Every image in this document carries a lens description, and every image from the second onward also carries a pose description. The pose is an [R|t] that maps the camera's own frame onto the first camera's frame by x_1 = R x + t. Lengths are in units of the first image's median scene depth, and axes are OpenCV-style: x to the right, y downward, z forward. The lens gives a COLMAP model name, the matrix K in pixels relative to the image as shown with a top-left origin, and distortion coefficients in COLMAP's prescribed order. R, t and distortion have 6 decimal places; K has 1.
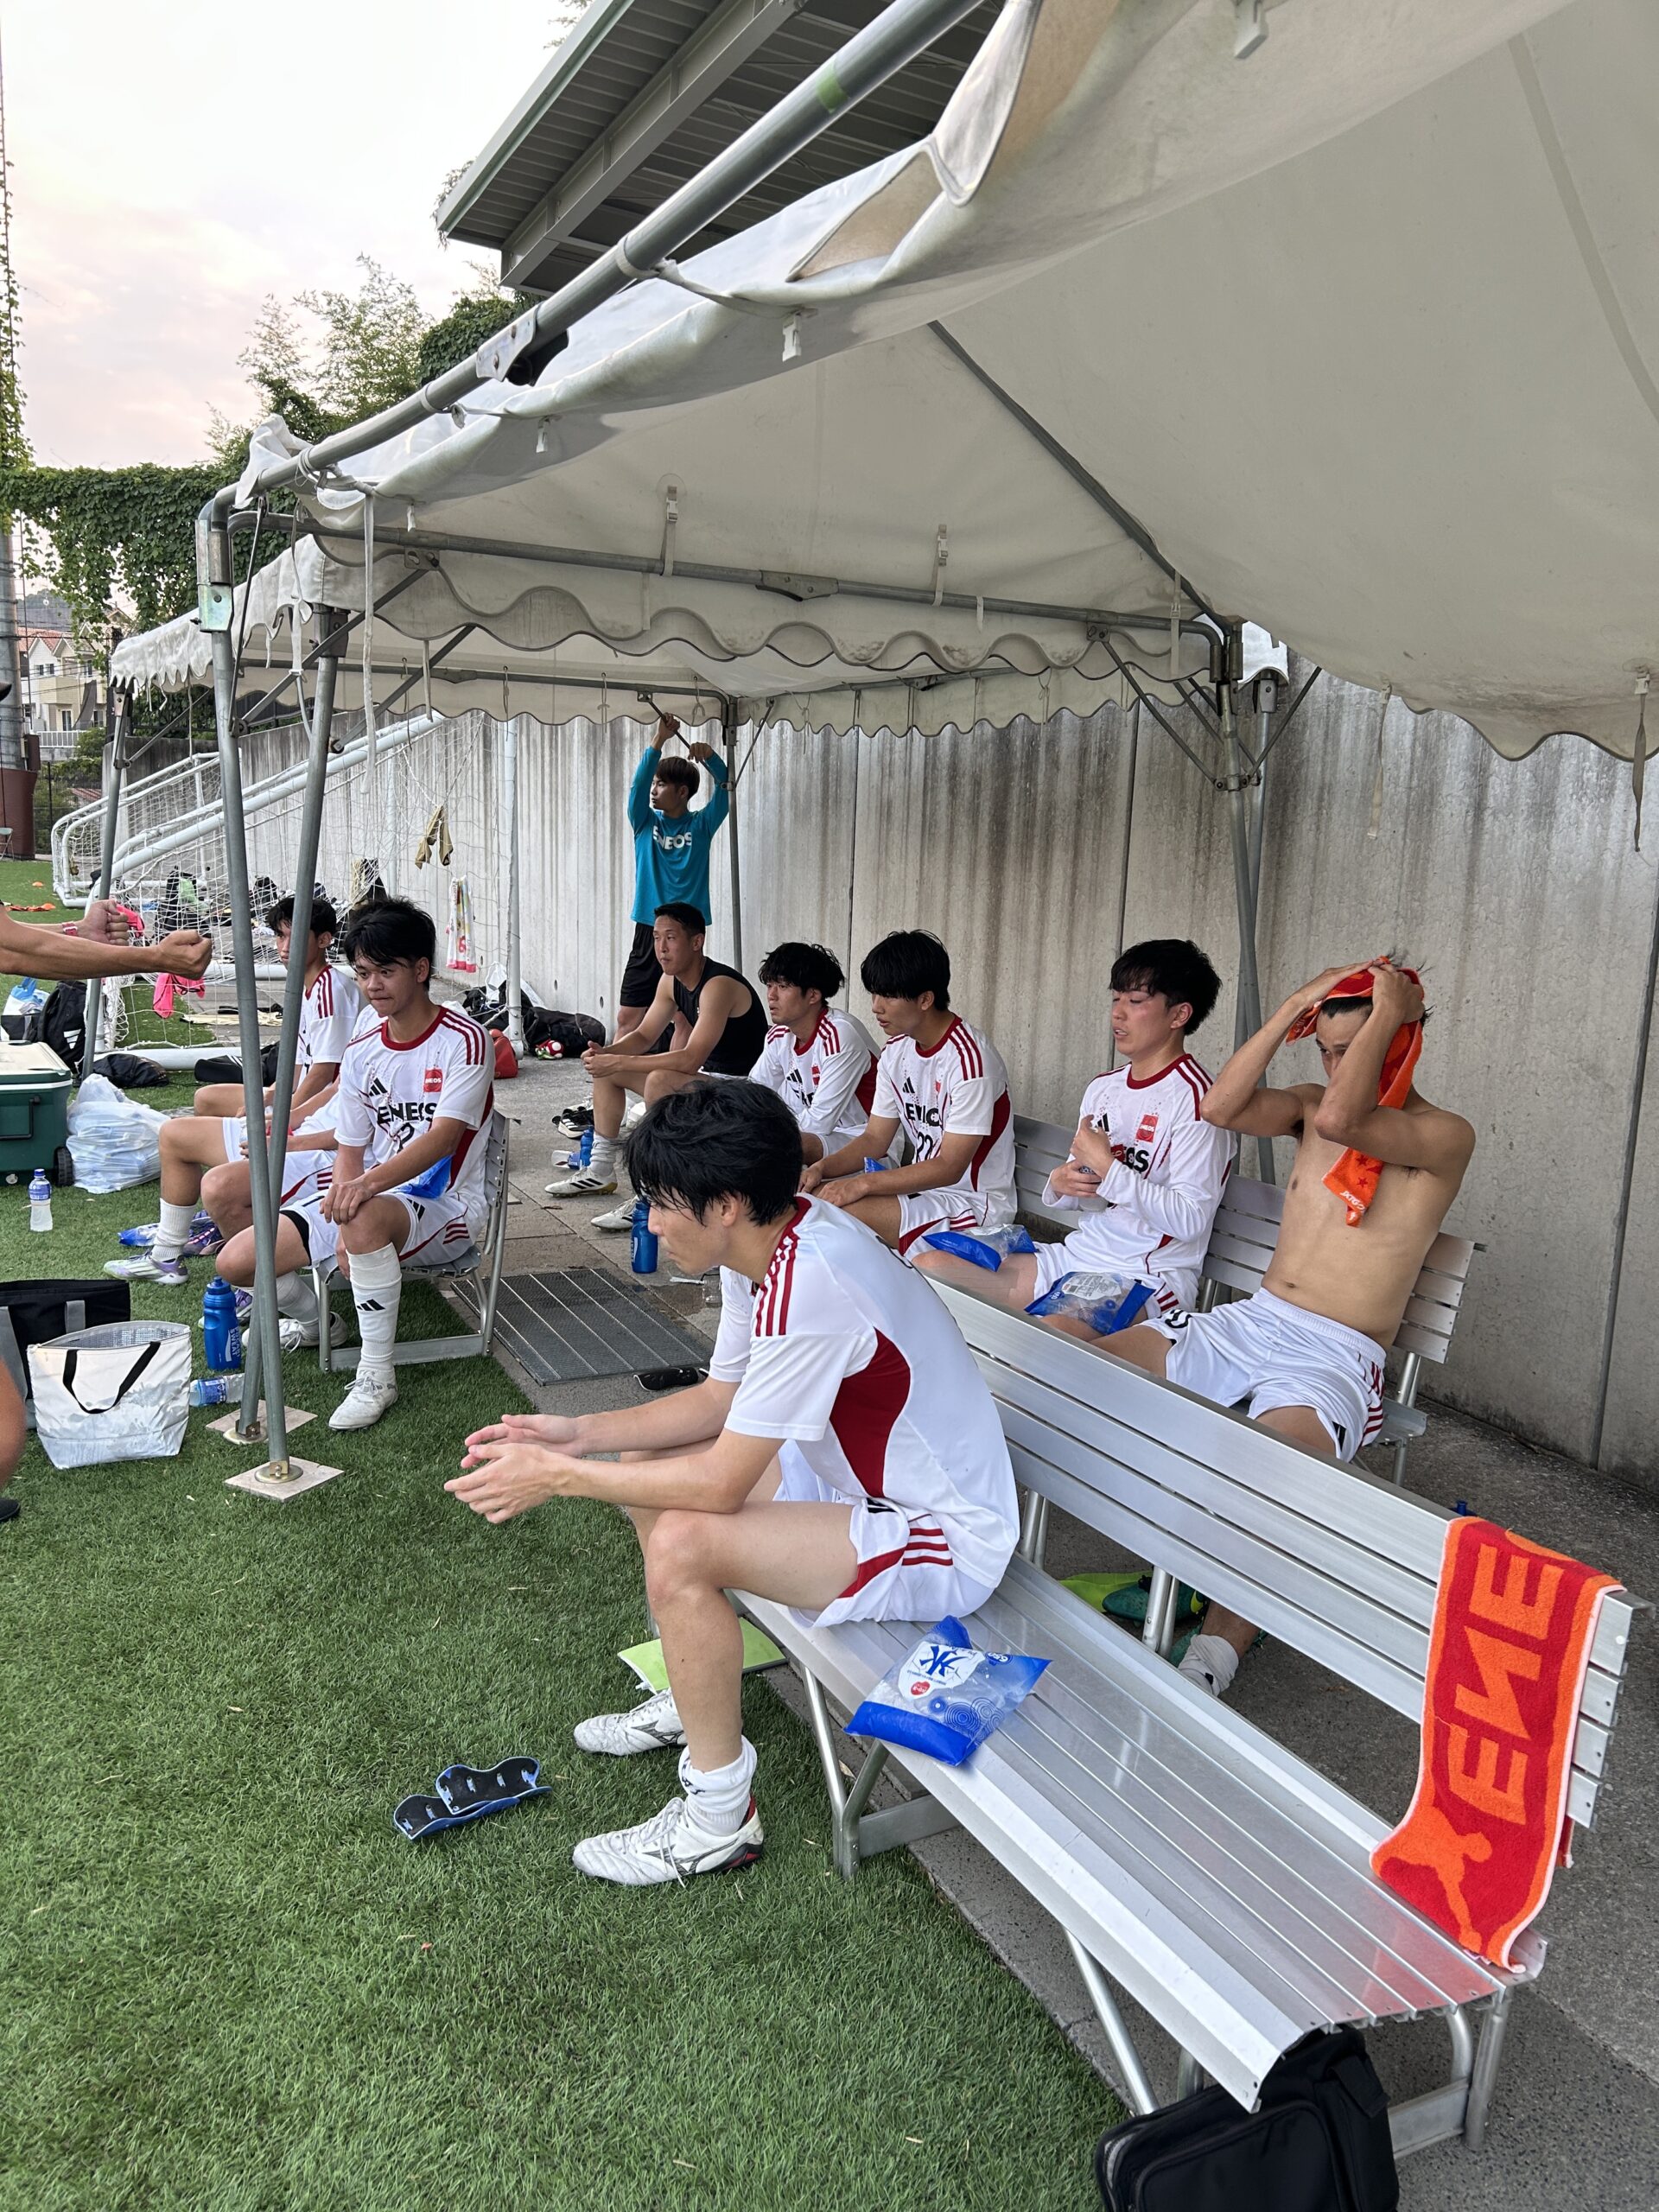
lens RADIAL K [[1661.8, 0, 817.0], [0, 1661.8, 1127.6], [0, 0, 1]] dist [0.053041, -0.056609]
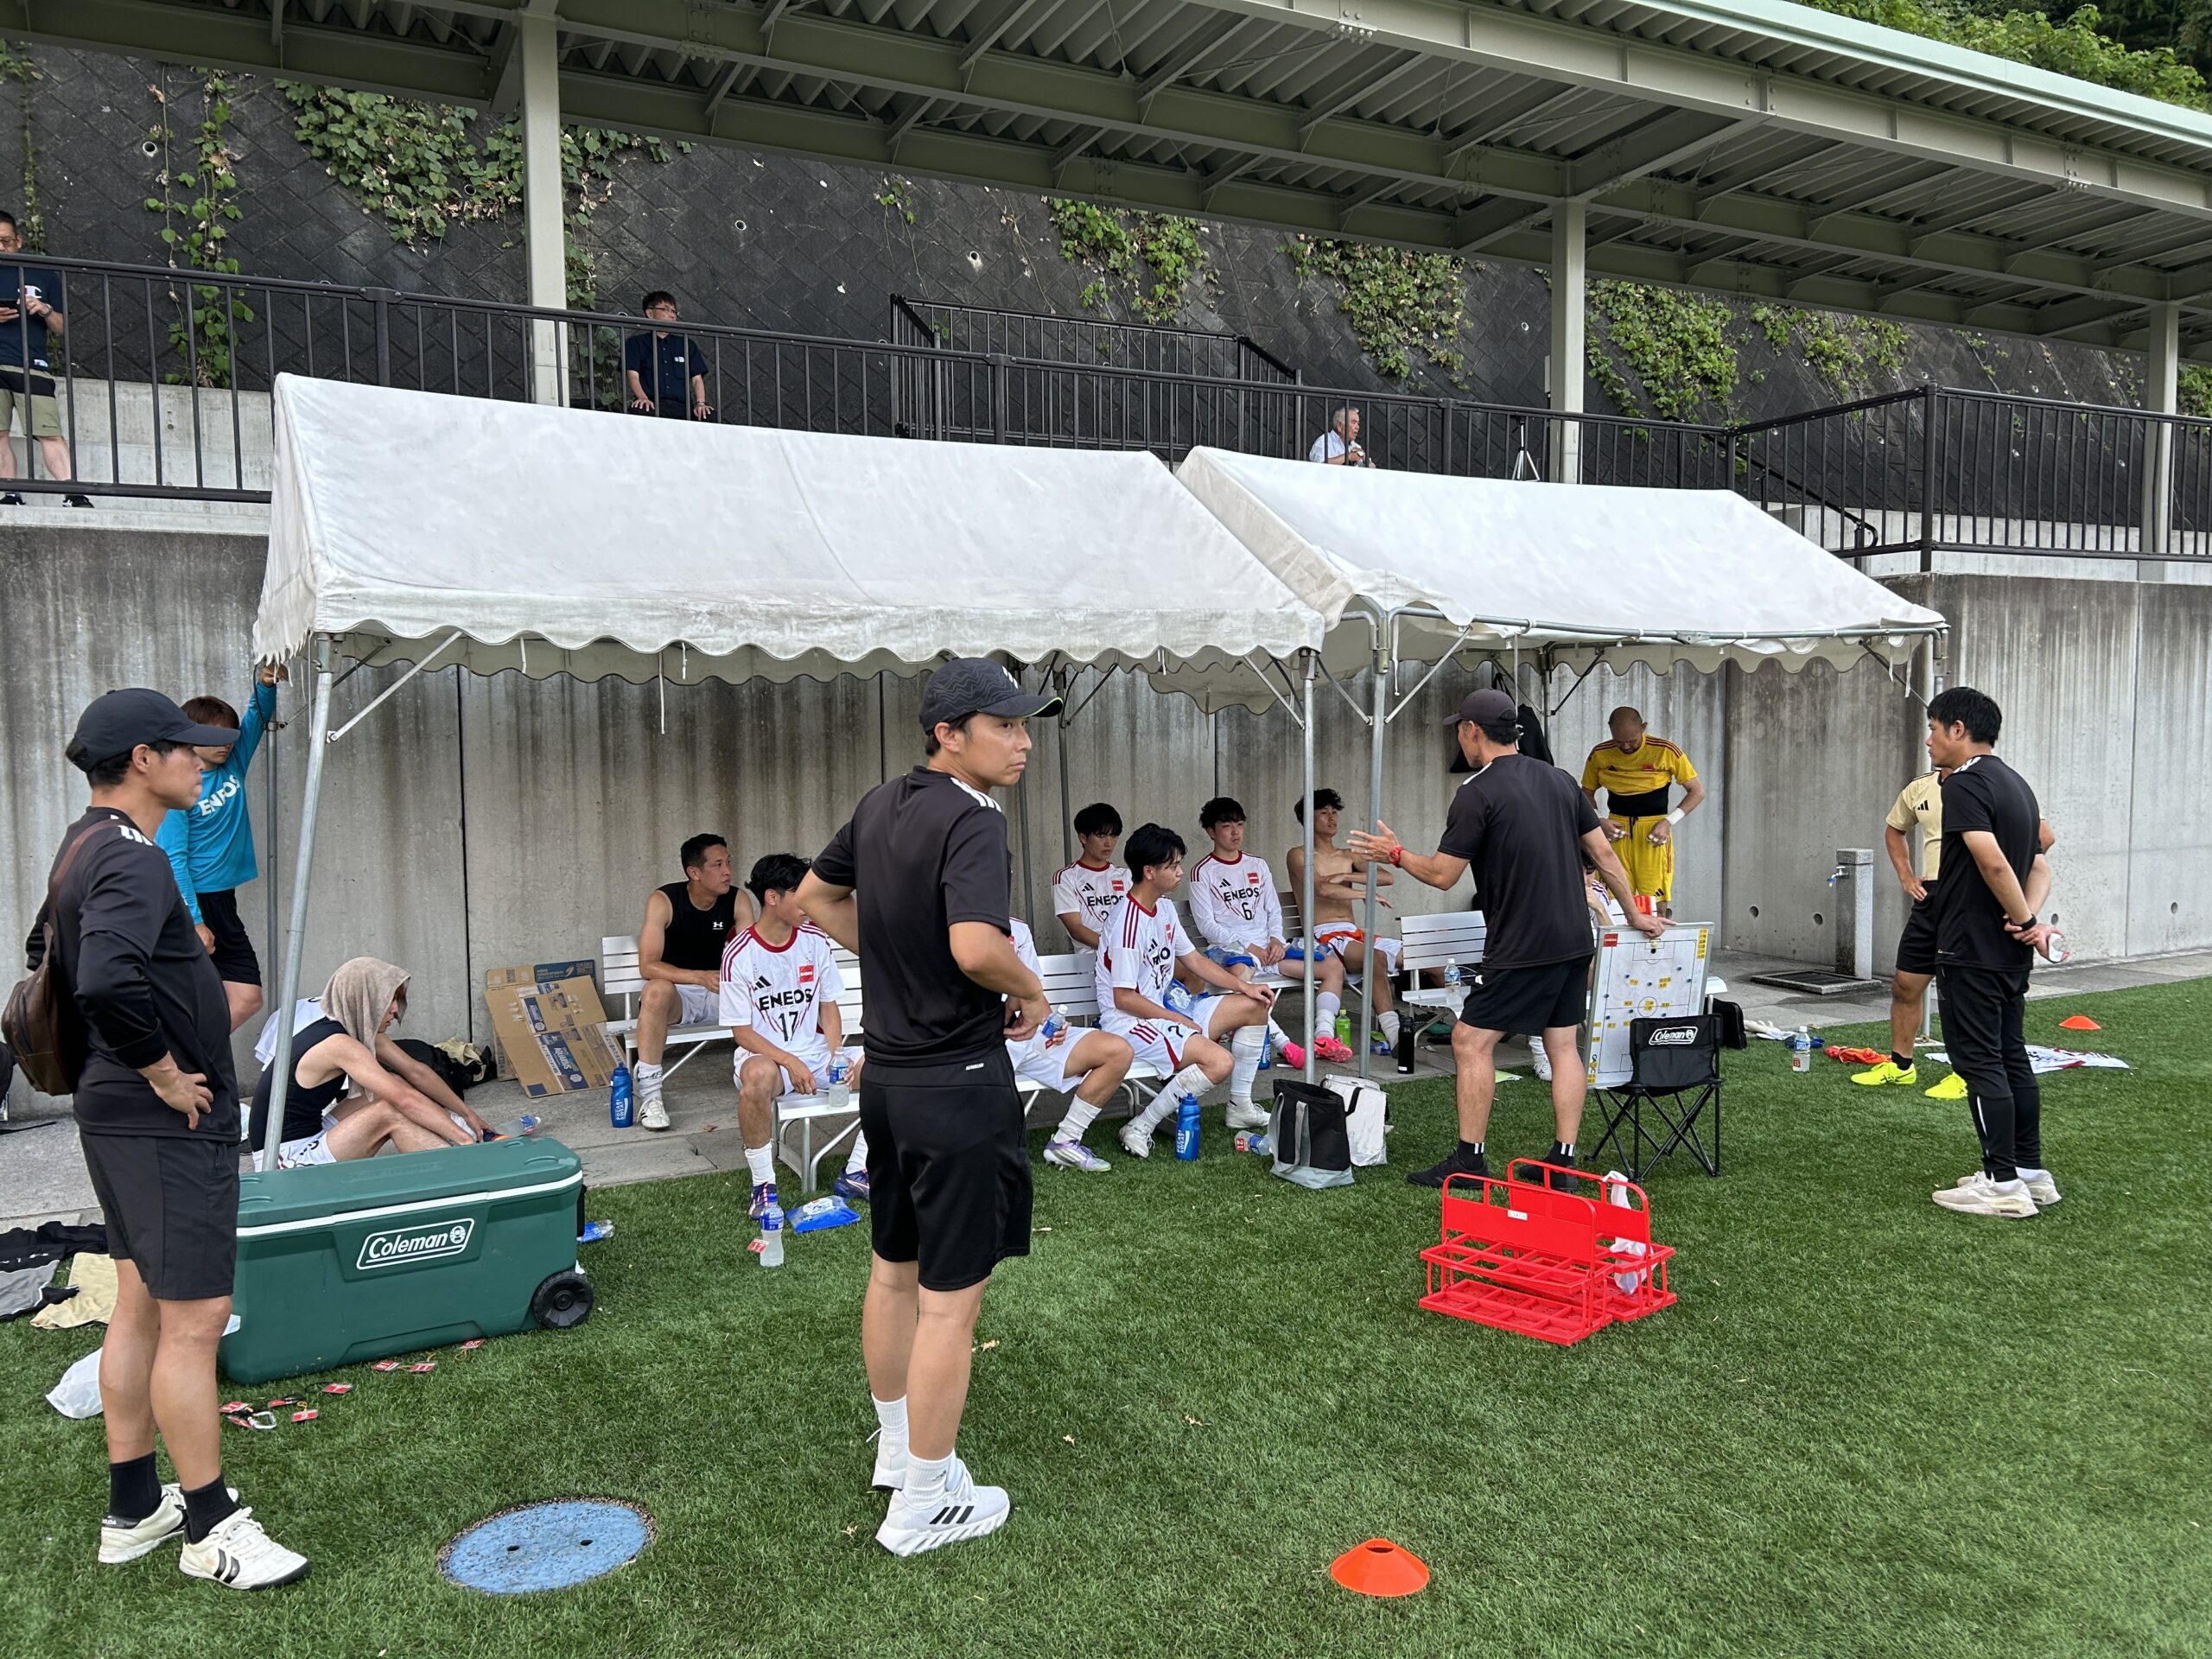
lens RADIAL K [[1661.8, 0, 1102.2], [0, 1661.8, 829.6], [0, 0, 1]] dist [0.053041, -0.056609]
pose [[-0.033617, -0.098092, 0.994609, -1.589292], [0.187659, 0.976852, 0.102683, -0.263336], [-0.981659, 0.190100, -0.014431, 0.968203]]
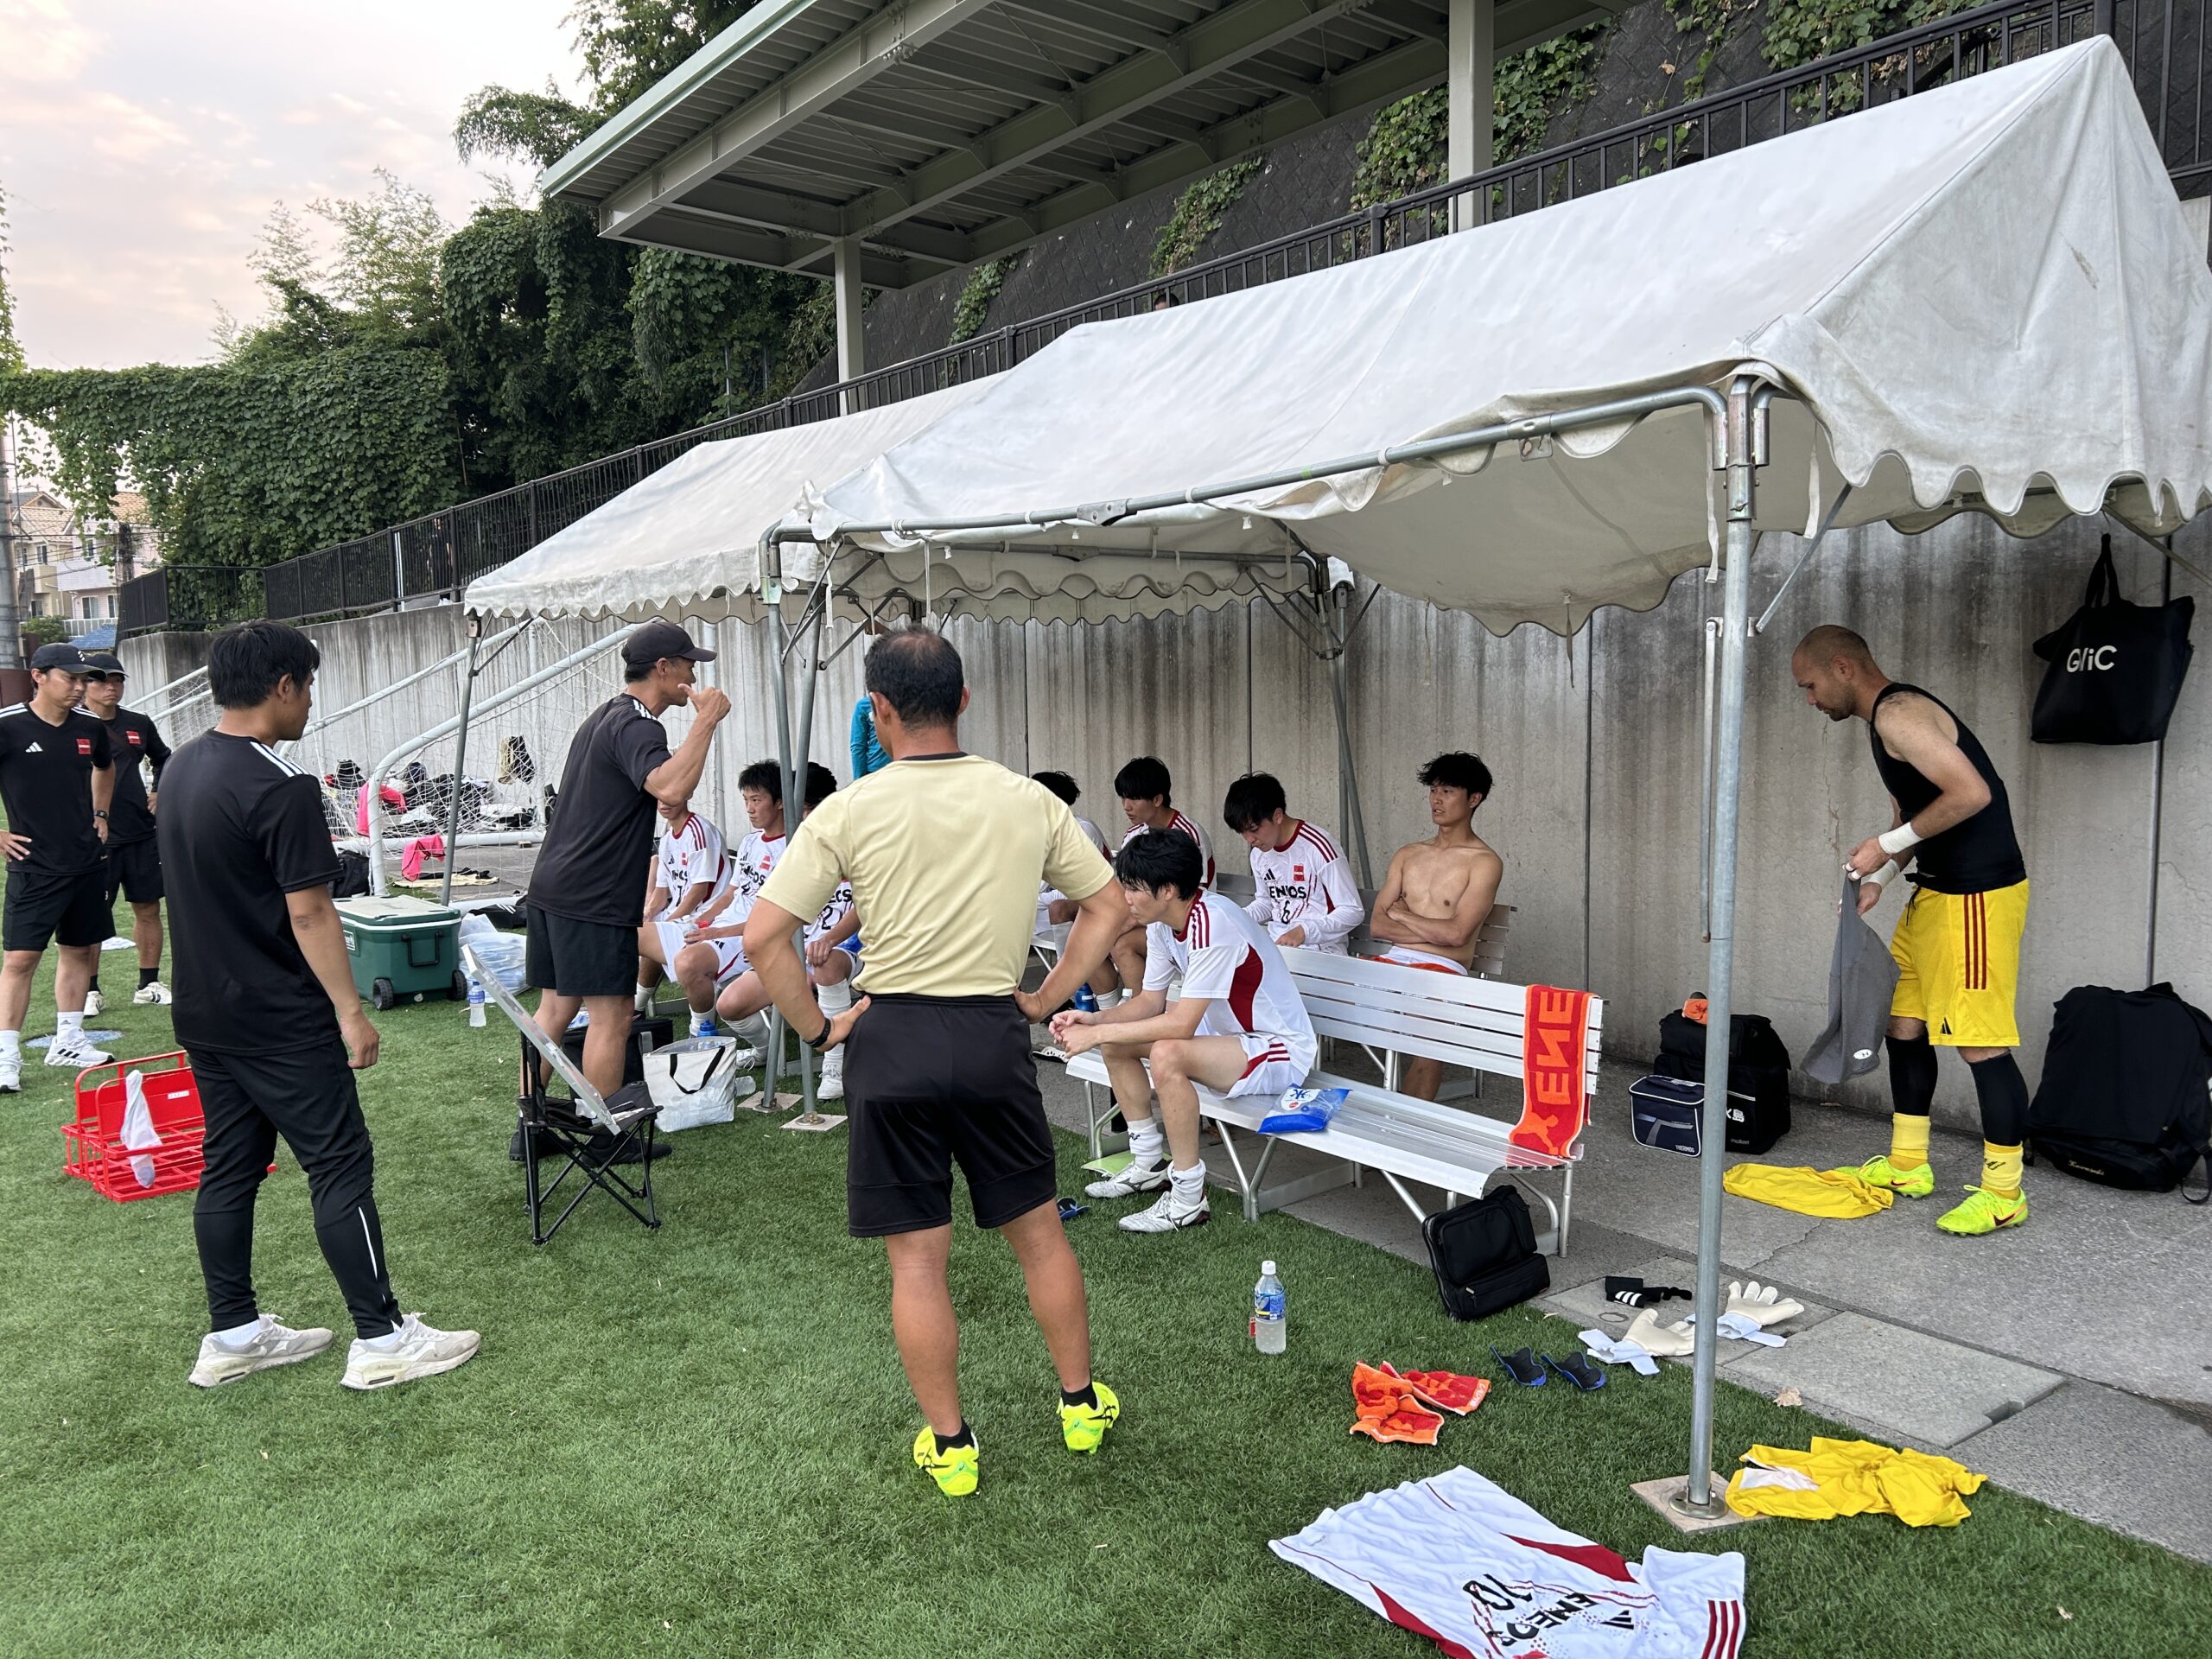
lens RADIAL K [[1661.8, 0, 1109.6], [0, 1661.8, 847.7], [0, 0, 1]] dist [0.053041, -0.056609]
pose [[0.982385, -0.069810, 0.173336, -0.231499], [0.082444, 0.994355, -0.066787, 0.061094], [-0.167695, 0.079901, 0.982596, -0.476244]]
